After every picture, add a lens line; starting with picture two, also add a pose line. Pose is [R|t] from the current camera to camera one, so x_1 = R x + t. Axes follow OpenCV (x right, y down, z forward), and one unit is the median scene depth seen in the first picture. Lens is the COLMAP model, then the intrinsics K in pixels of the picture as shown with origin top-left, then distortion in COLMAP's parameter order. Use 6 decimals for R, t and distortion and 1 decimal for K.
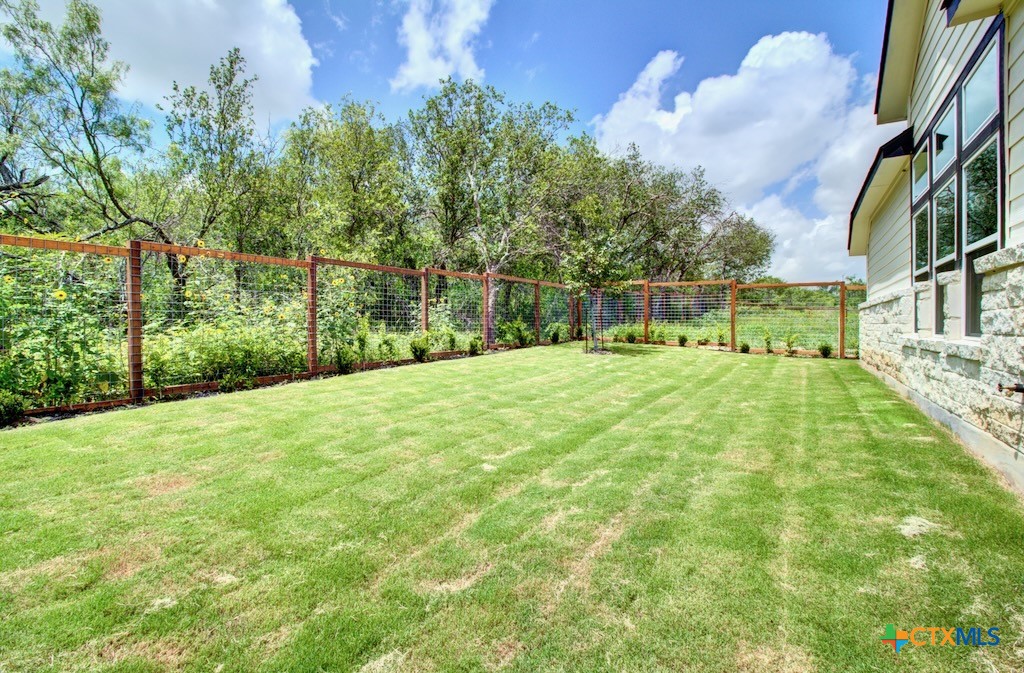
lens RADIAL K [[475.8, 0, 511.2], [0, 475.8, 326.8], [0, 0, 1]] dist [-0.003795, 0.000009]
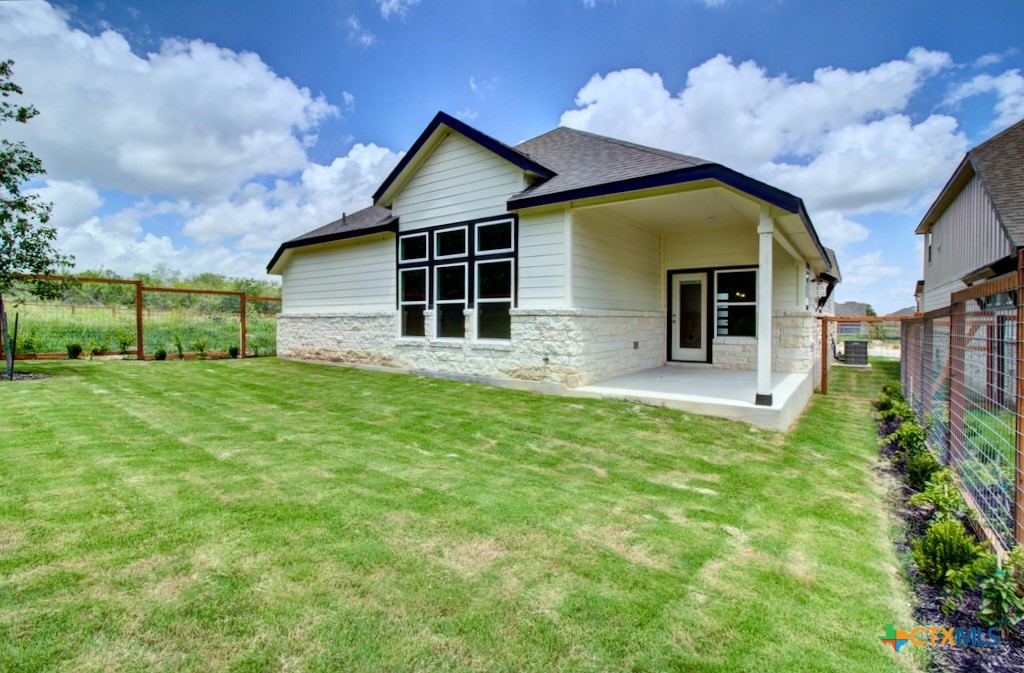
lens RADIAL K [[475.8, 0, 511.2], [0, 475.8, 326.8], [0, 0, 1]] dist [-0.003795, 0.000009]
pose [[0.088476, -0.000536, 0.996078, -0.421685], [-0.002688, 0.999996, 0.000777, -0.015202], [-0.996075, -0.002747, 0.088475, 0.231461]]
